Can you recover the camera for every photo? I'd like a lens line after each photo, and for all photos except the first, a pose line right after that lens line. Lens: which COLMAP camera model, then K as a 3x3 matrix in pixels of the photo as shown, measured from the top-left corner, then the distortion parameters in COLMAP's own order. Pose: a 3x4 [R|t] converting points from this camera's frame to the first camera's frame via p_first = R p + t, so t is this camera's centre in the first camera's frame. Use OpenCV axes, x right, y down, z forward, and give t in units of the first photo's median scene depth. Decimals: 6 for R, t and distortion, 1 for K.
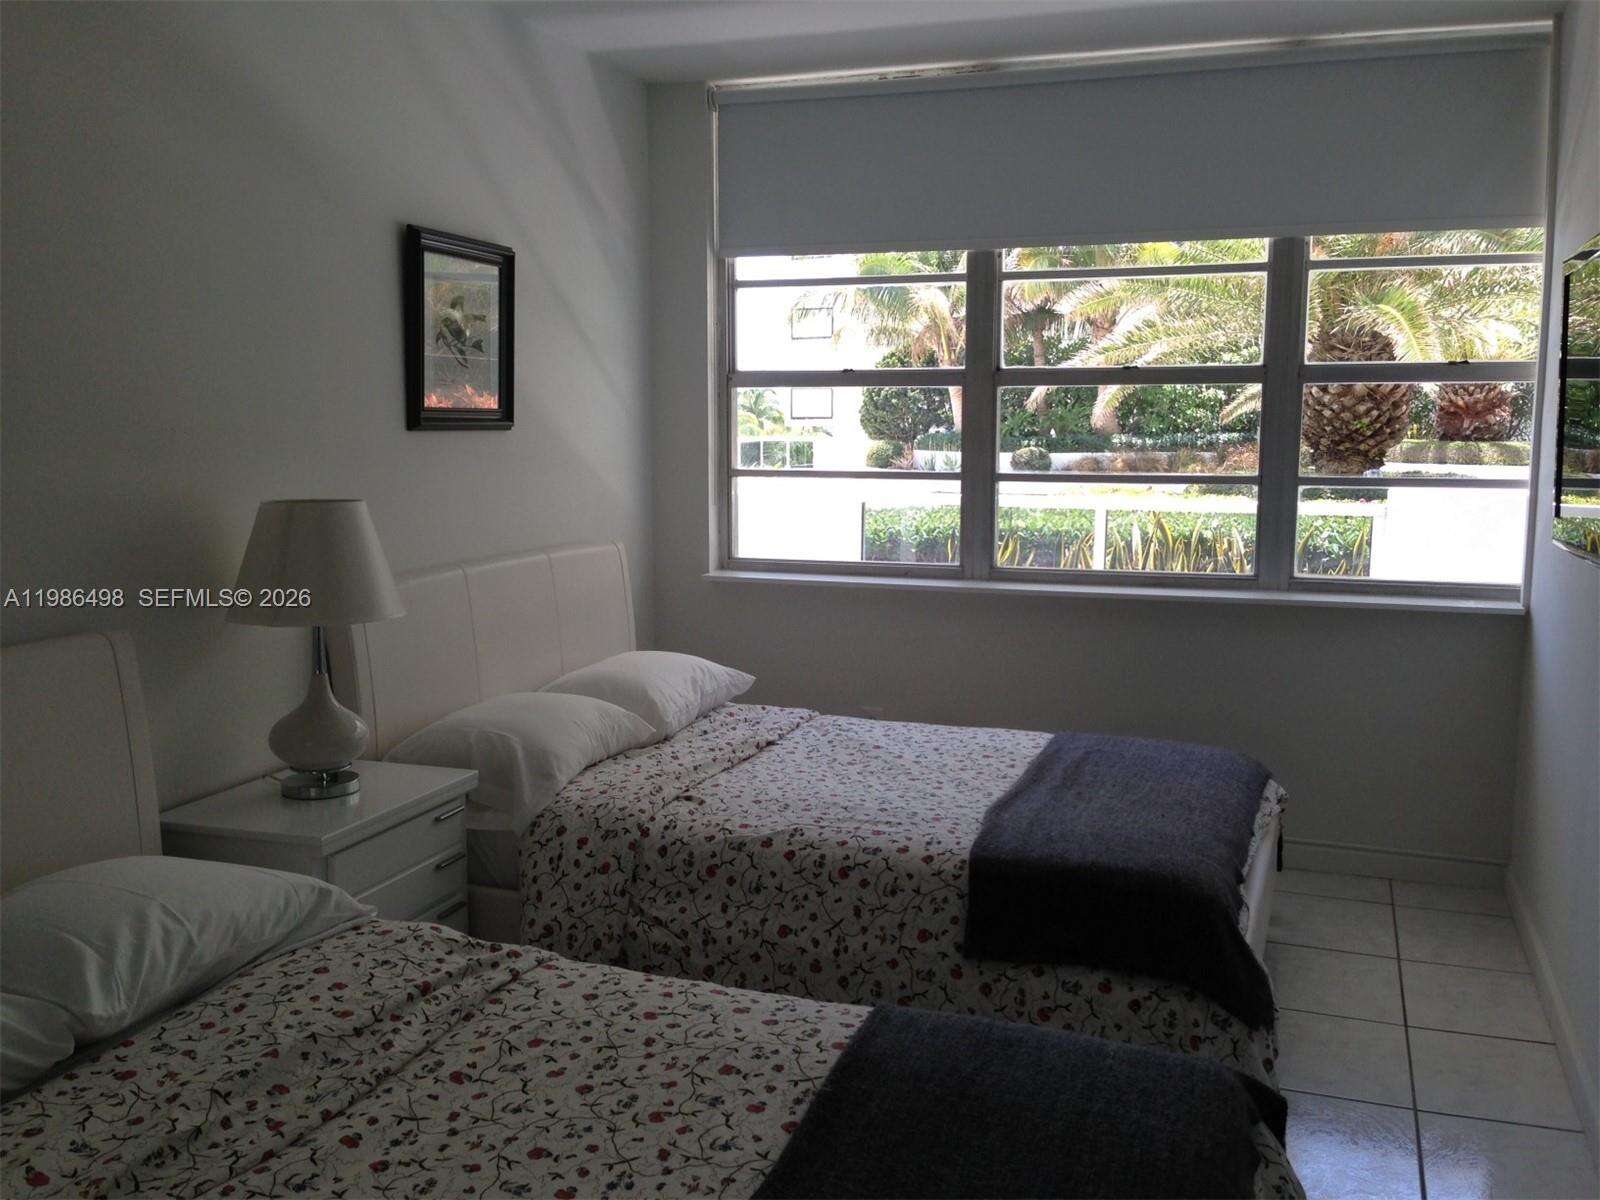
lens RADIAL K [[1478.4, 0, 800.0], [0, 1478.4, 600.0], [0, 0, 1]] dist [0.135625, -0.220267]
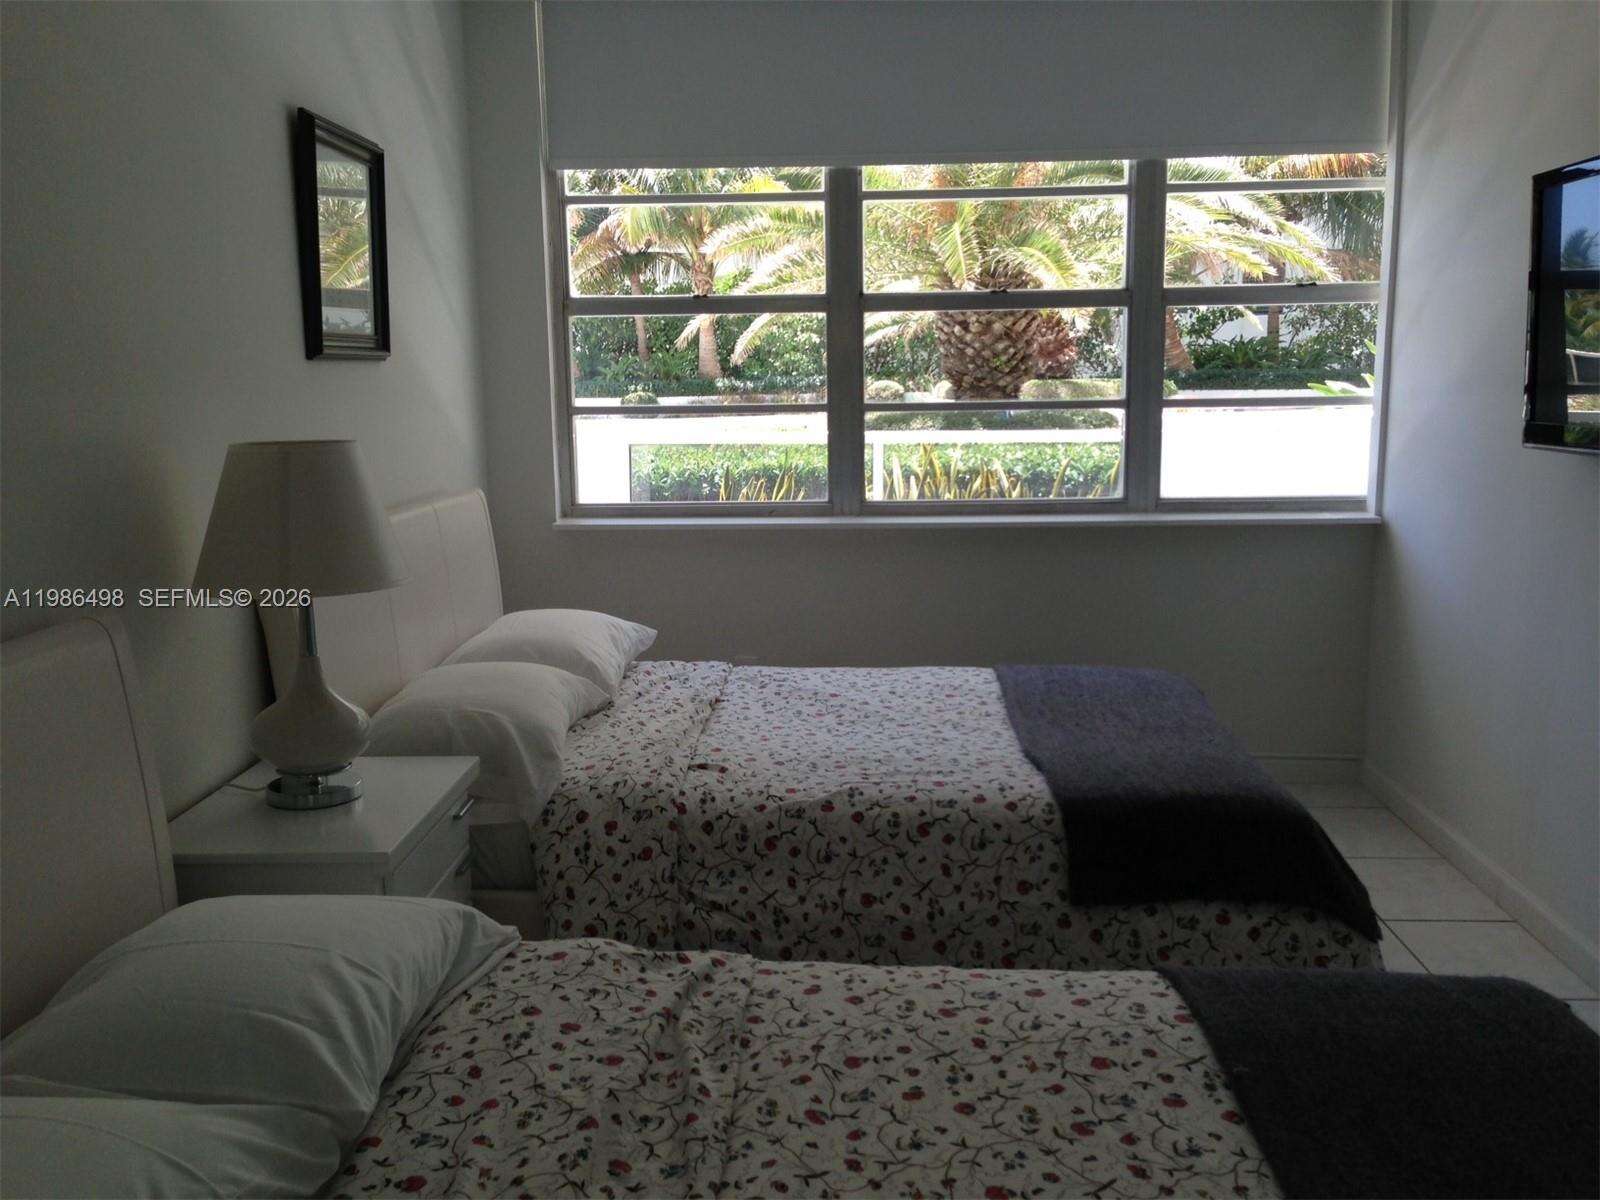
lens RADIAL K [[1478.4, 0, 800.0], [0, 1478.4, 600.0], [0, 0, 1]] dist [0.135625, -0.220267]
pose [[0.956939, -0.060429, 0.283930, -0.290125], [0.050635, 0.997846, 0.041715, -0.001232], [-0.285839, -0.025542, 0.957937, 0.138990]]
